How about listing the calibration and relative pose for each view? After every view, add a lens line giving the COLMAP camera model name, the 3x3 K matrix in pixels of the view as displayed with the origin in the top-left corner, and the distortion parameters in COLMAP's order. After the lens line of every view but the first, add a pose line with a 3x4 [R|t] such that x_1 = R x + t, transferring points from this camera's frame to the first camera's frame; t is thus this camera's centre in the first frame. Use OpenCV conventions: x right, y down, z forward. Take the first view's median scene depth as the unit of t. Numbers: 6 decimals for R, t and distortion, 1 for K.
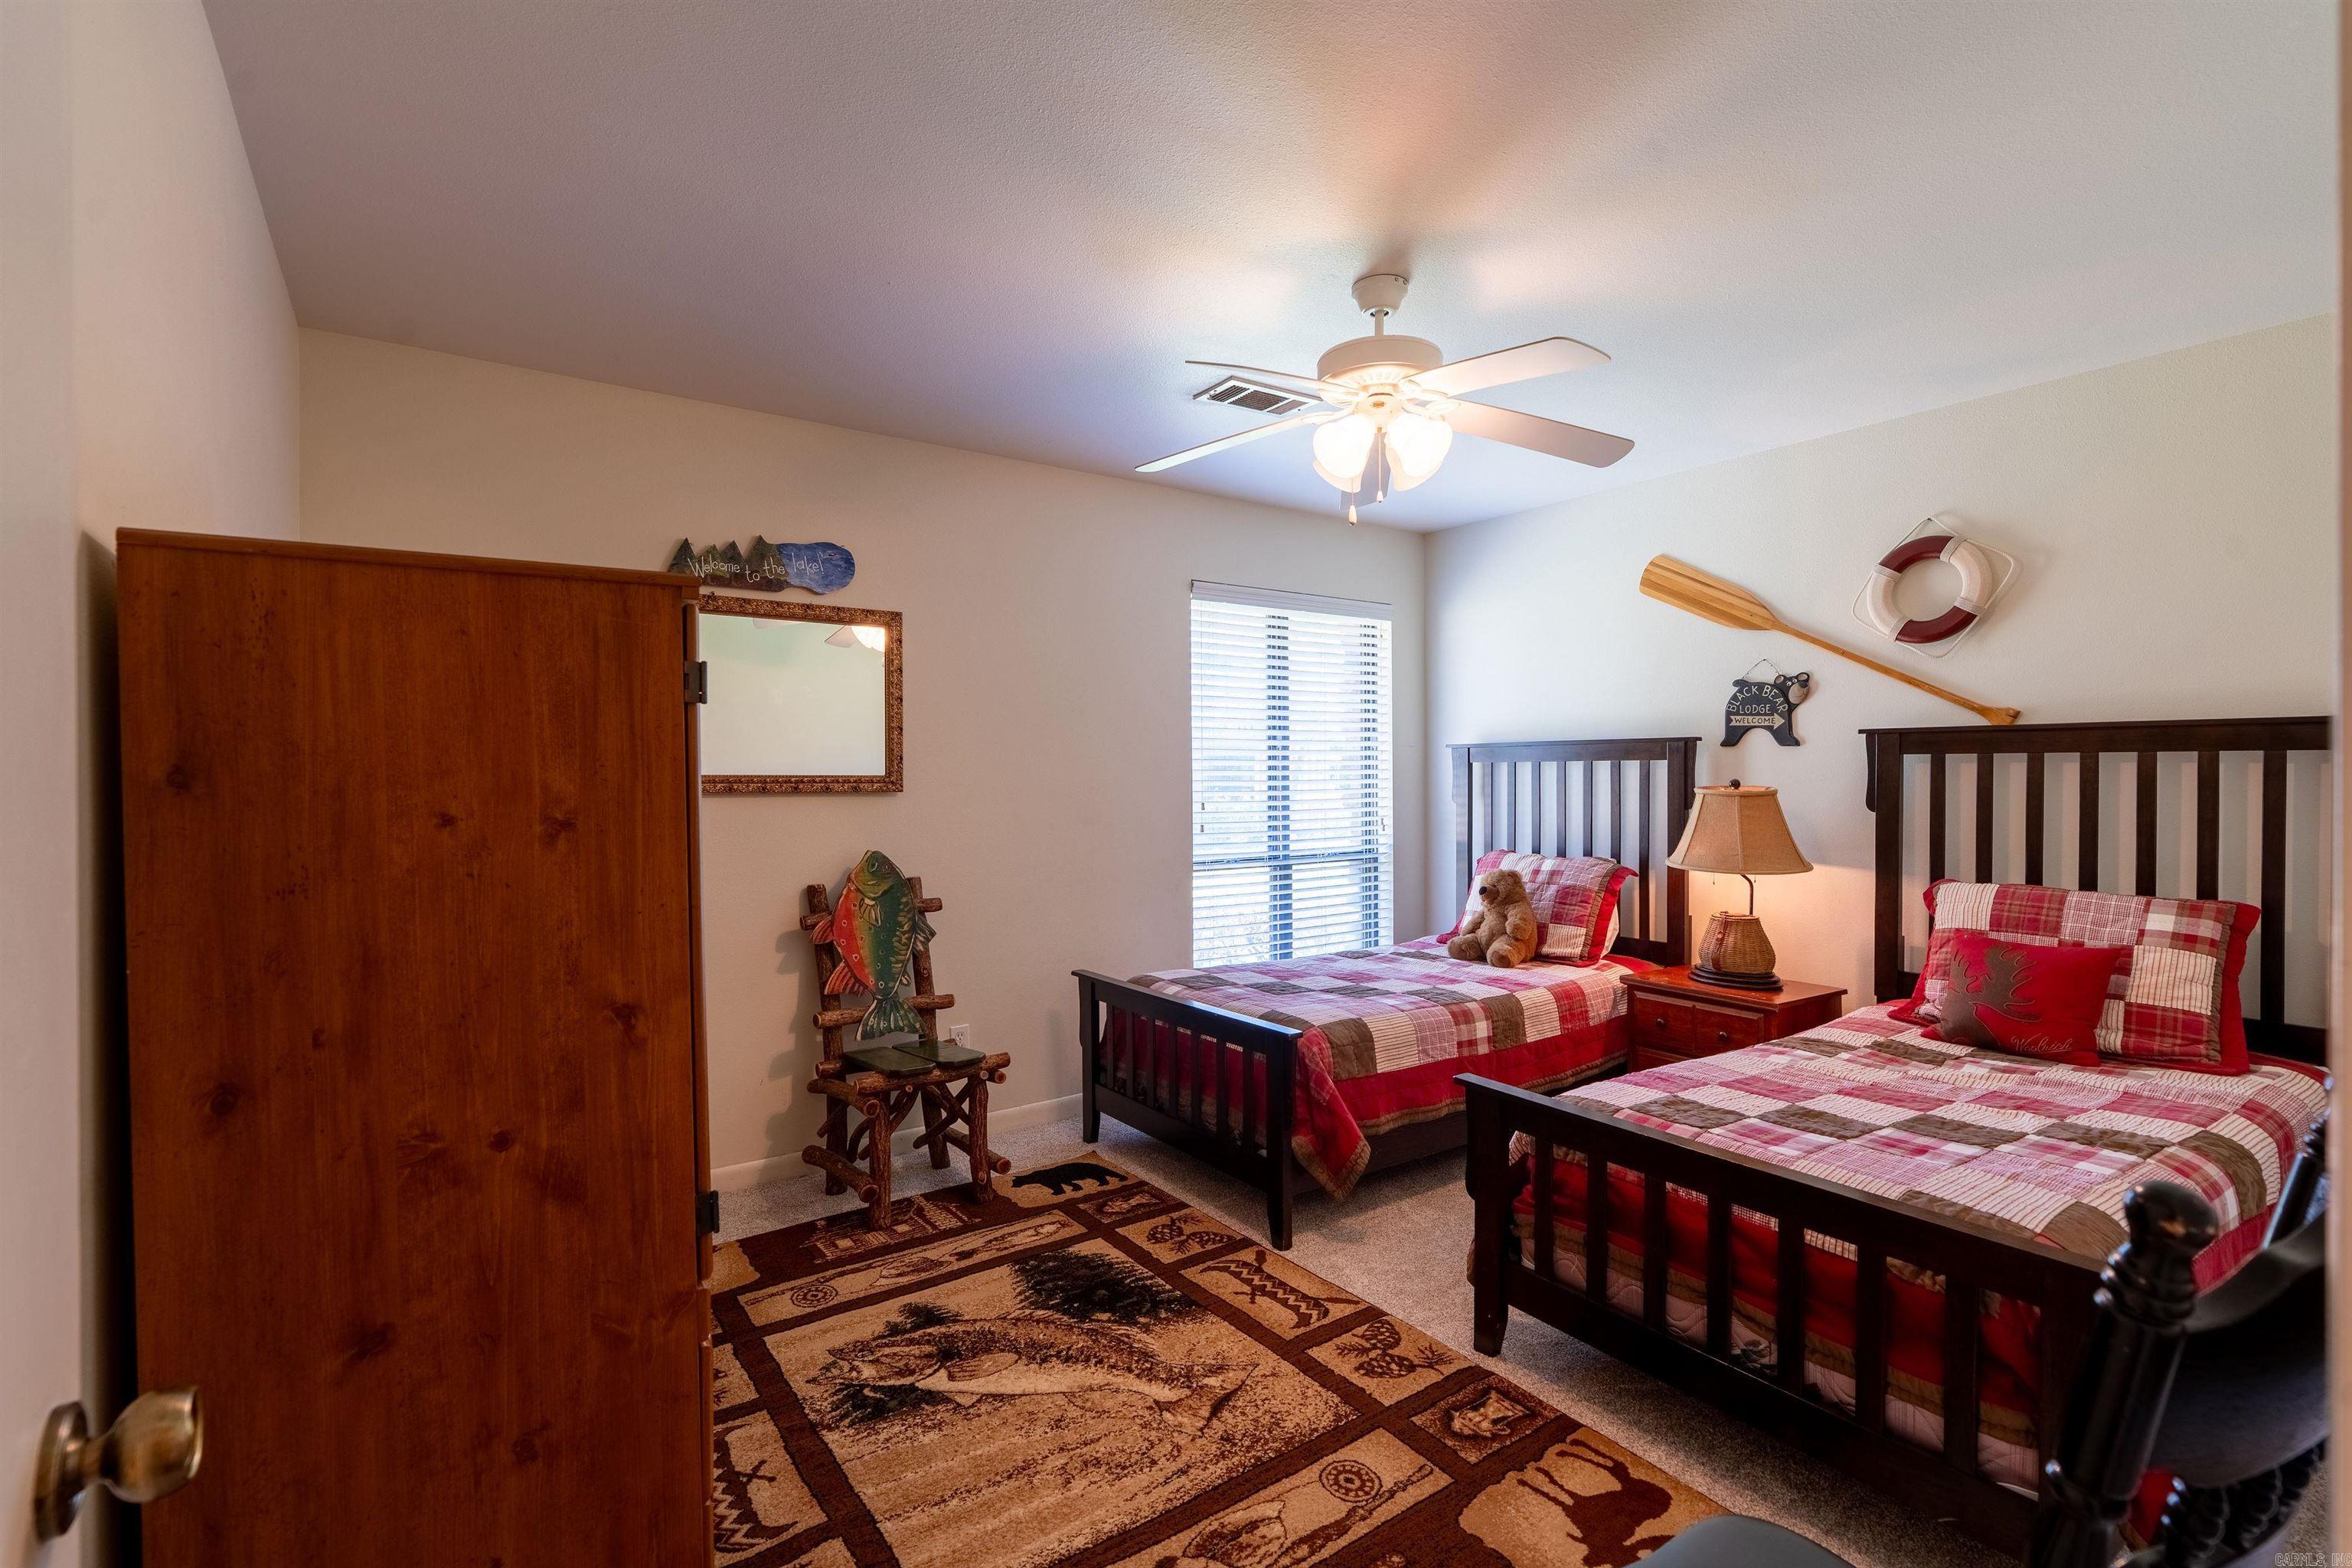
lens RADIAL K [[1059.7, 0, 1172.7], [0, 1059.7, 788.7], [0, 0, 1]] dist [-0.006564, 0.002579]
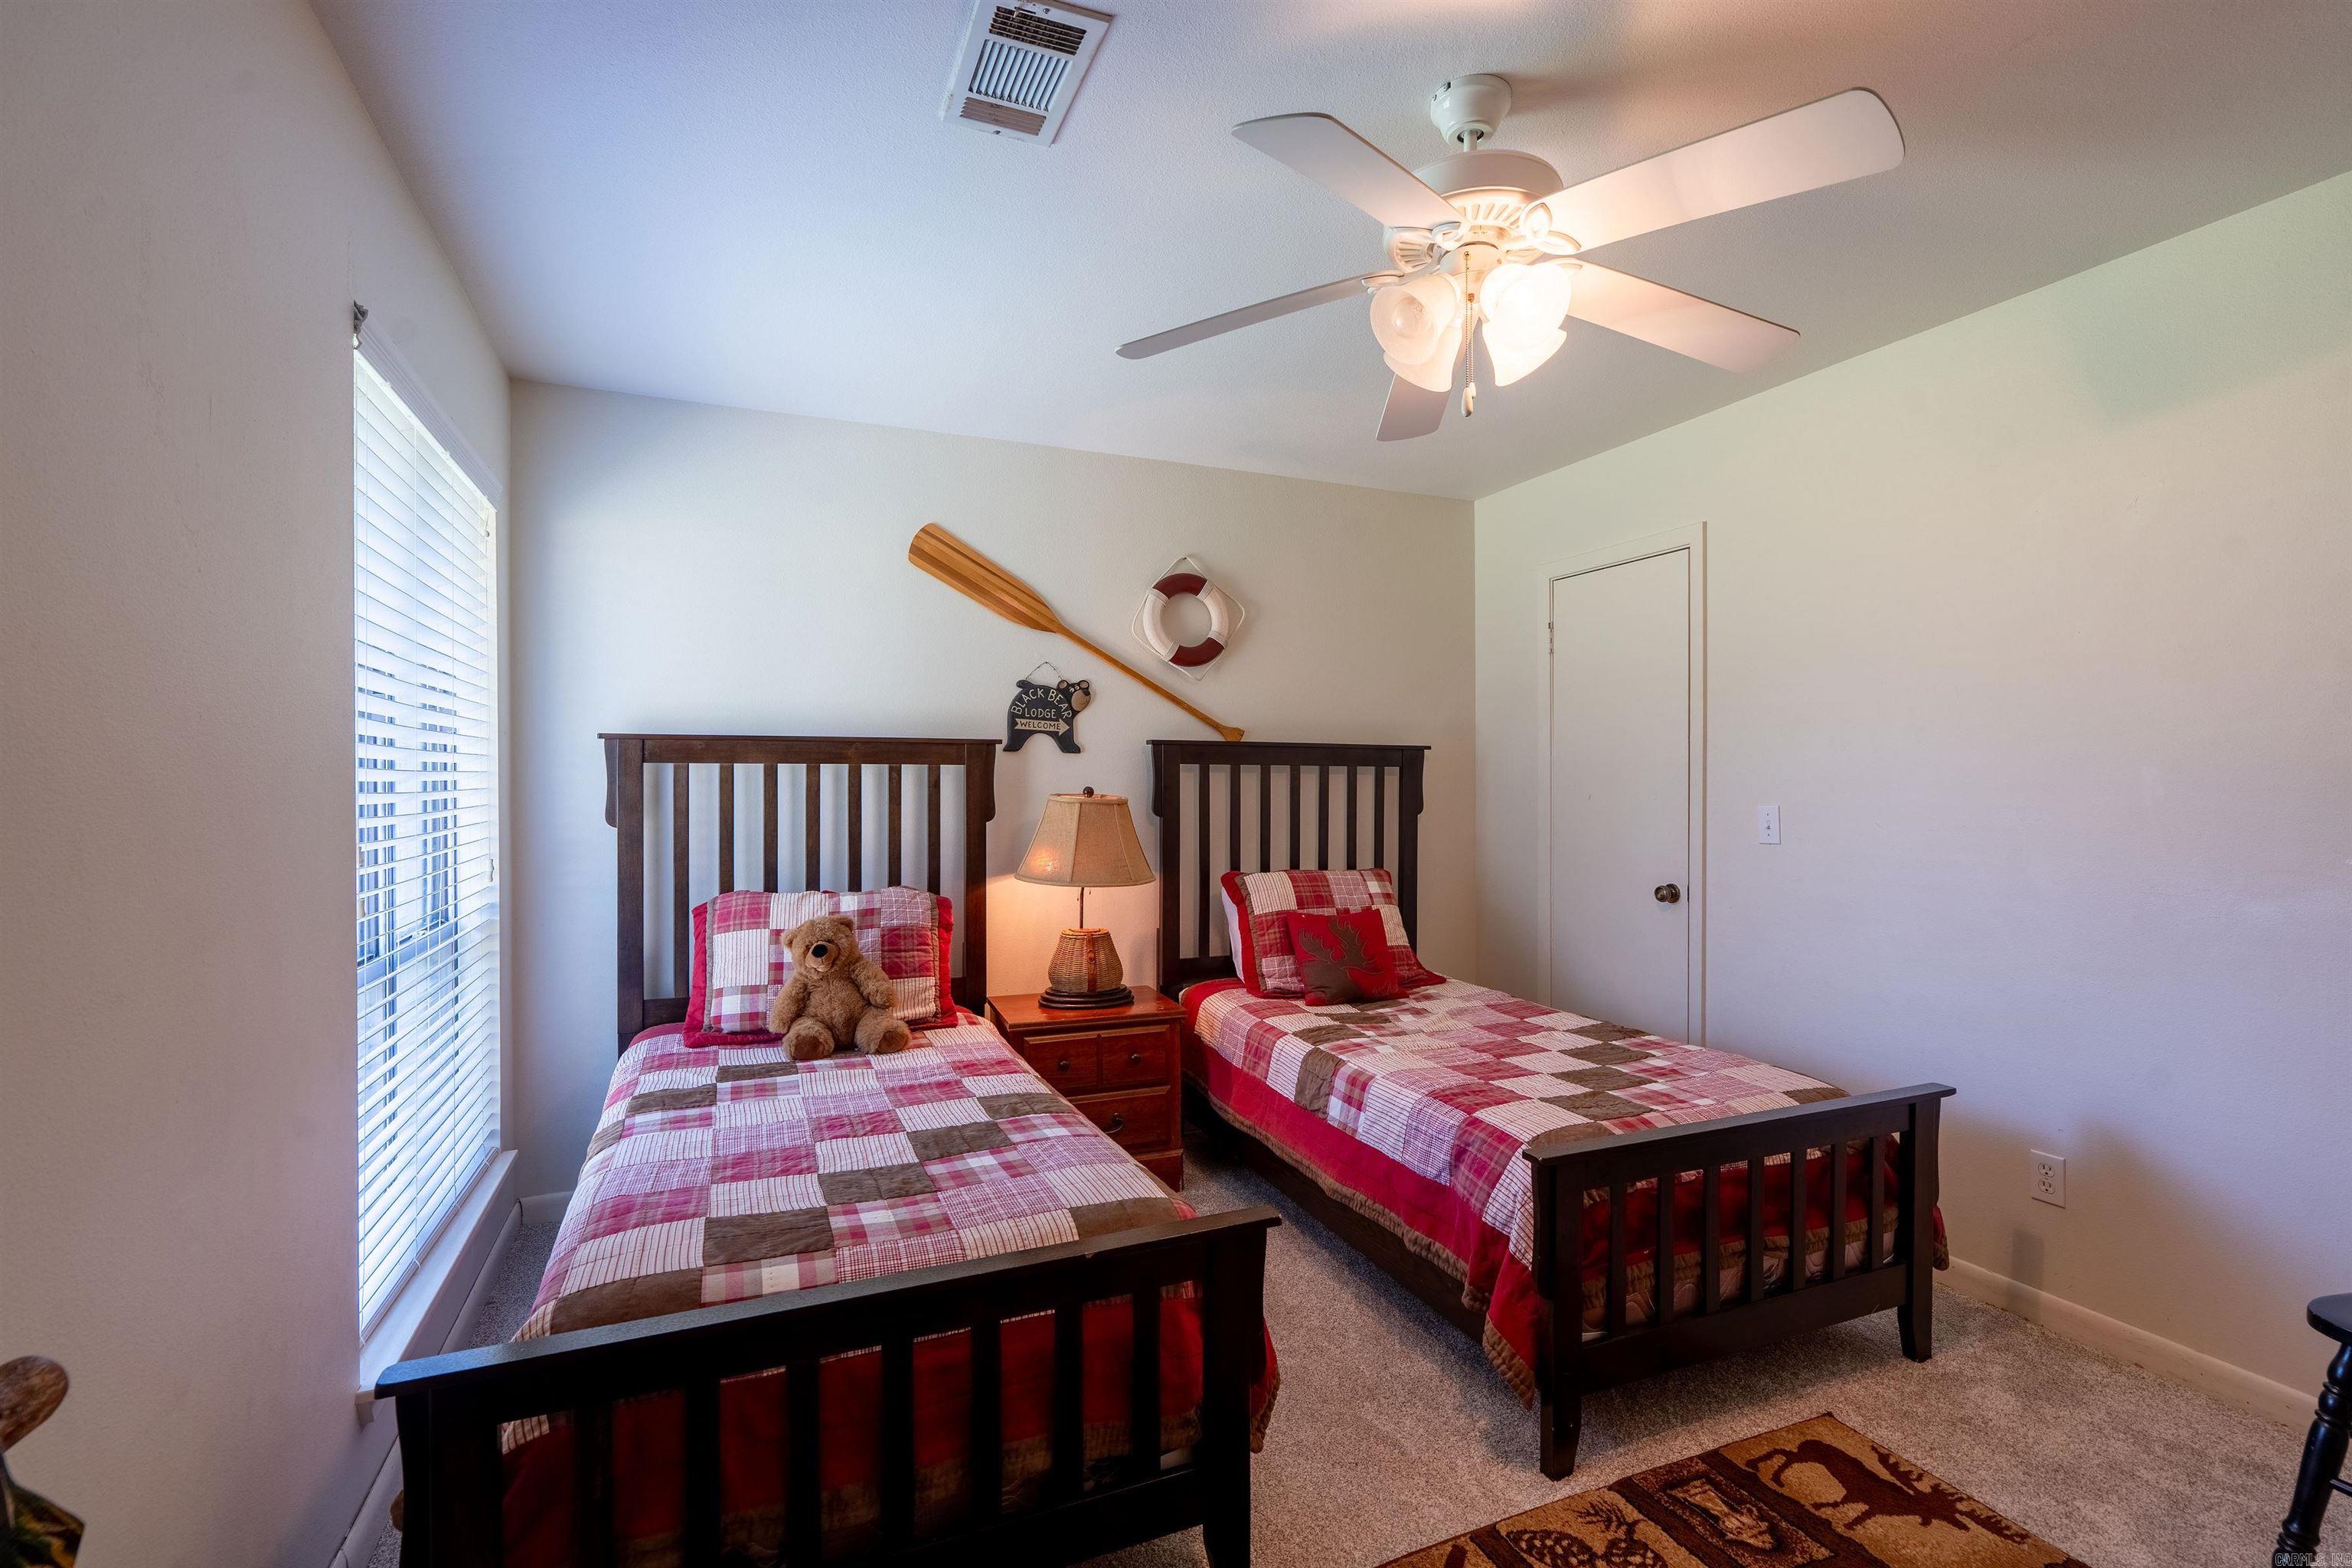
lens RADIAL K [[1059.7, 0, 1184.0], [0, 1059.7, 782.1], [0, 0, 1]] dist [-0.006564, 0.002579]
pose [[0.203086, 0.000791, 0.979161, -0.406724], [0.012744, 0.999913, -0.003451, -0.009494], [-0.979078, 0.013179, 0.203058, 0.781108]]
